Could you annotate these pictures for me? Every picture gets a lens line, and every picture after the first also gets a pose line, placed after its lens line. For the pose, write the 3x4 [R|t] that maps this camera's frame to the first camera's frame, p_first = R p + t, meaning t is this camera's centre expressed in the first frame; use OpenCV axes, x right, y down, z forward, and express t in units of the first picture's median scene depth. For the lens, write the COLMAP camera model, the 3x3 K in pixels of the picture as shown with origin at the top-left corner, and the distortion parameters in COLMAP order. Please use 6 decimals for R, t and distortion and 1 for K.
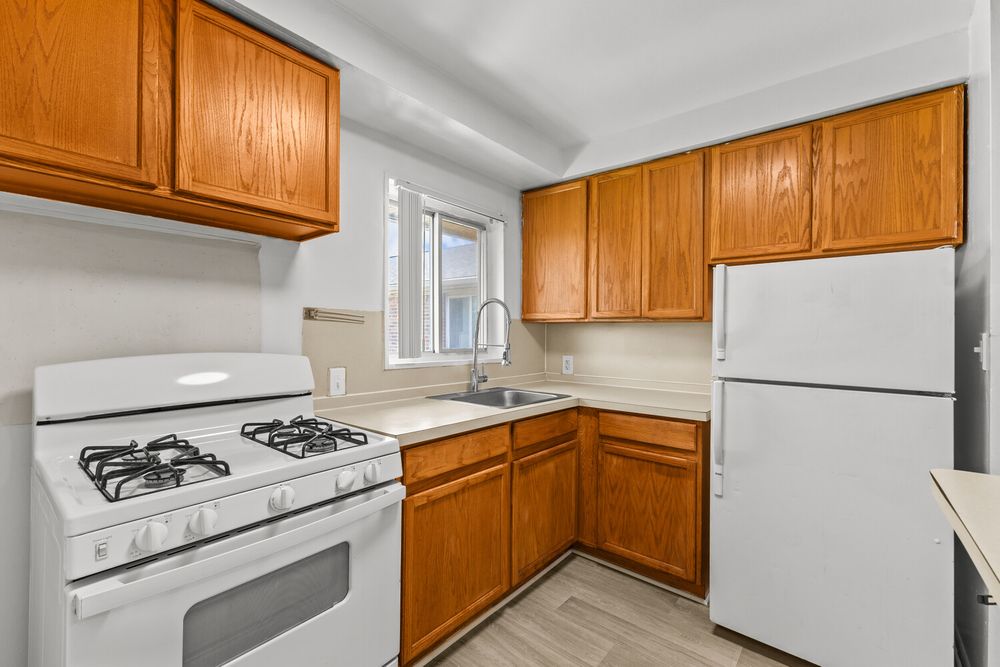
lens RADIAL K [[429.6, 0, 504.0], [0, 429.6, 328.6], [0, 0, 1]] dist [0.016251, -0.004590]
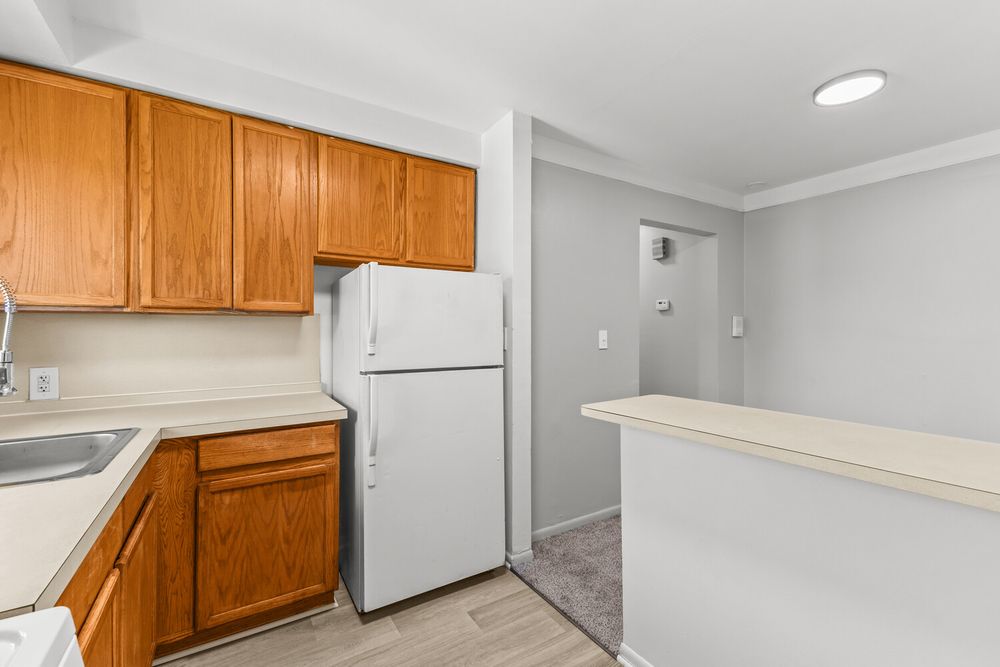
lens RADIAL K [[429.6, 0, 496.8], [0, 429.6, 329.4], [0, 0, 1]] dist [0.016251, -0.004590]
pose [[0.319669, -0.008271, 0.947493, -0.320743], [-0.005573, 0.999928, 0.010609, 0.000343], [-0.947513, -0.008672, 0.319600, 0.333399]]
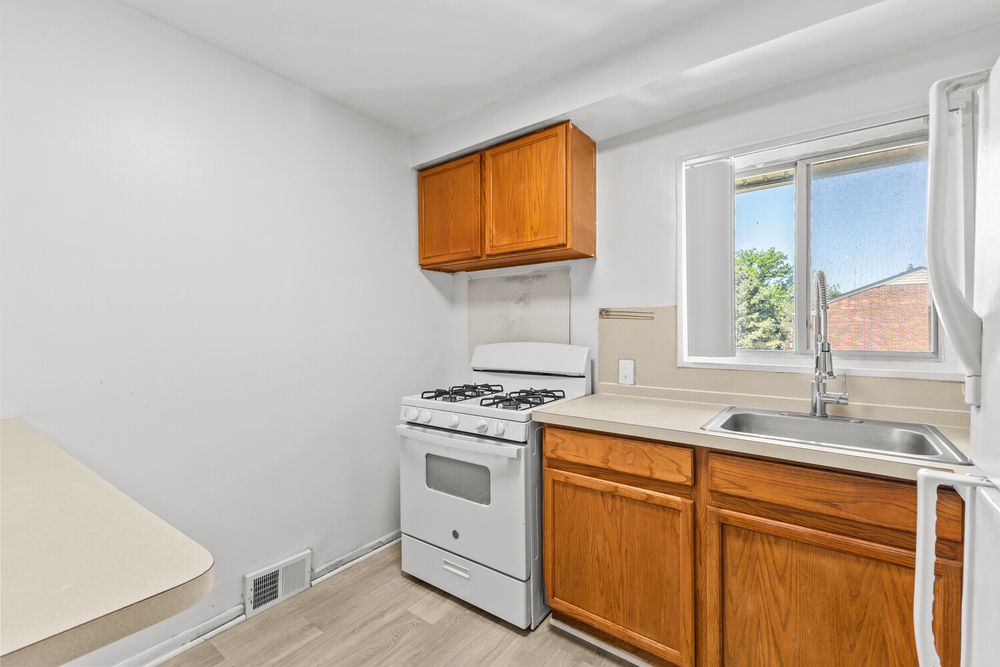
lens RADIAL K [[429.6, 0, 502.7], [0, 429.6, 330.1], [0, 0, 1]] dist [0.016251, -0.004590]
pose [[0.037916, -0.011027, -0.999220, 0.667686], [0.017650, 0.999791, -0.010364, 0.017940], [0.999125, -0.017243, 0.038103, 0.585896]]
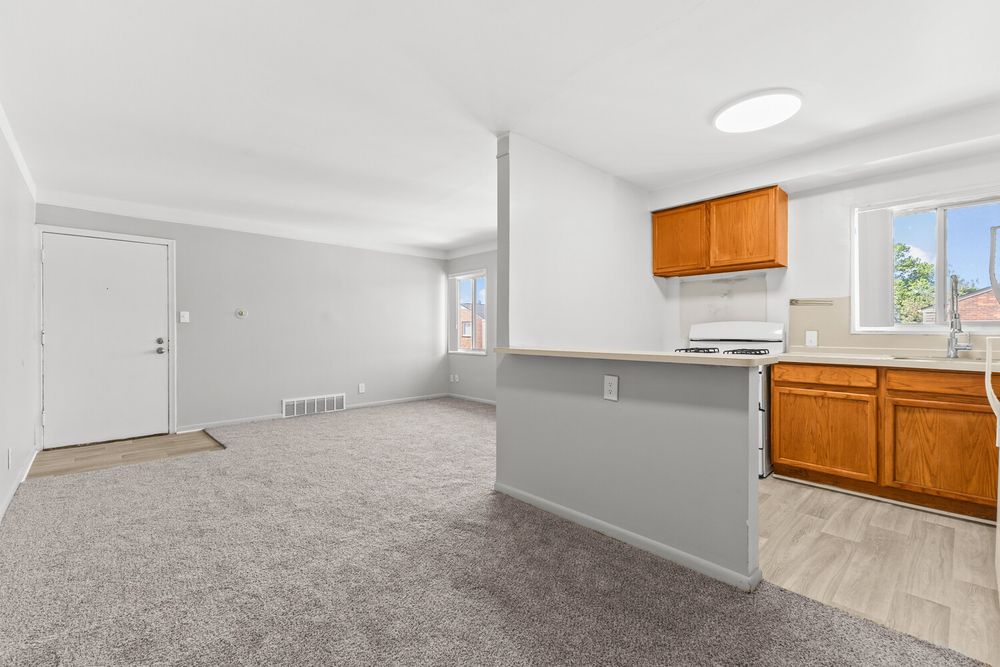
lens RADIAL K [[429.6, 0, 503.2], [0, 429.6, 329.1], [0, 0, 1]] dist [0.016251, -0.004590]
pose [[-0.129568, -0.013160, -0.991483, 1.443855], [0.010662, 0.999836, -0.014665, 0.088501], [0.991513, -0.012471, -0.129406, -0.036942]]
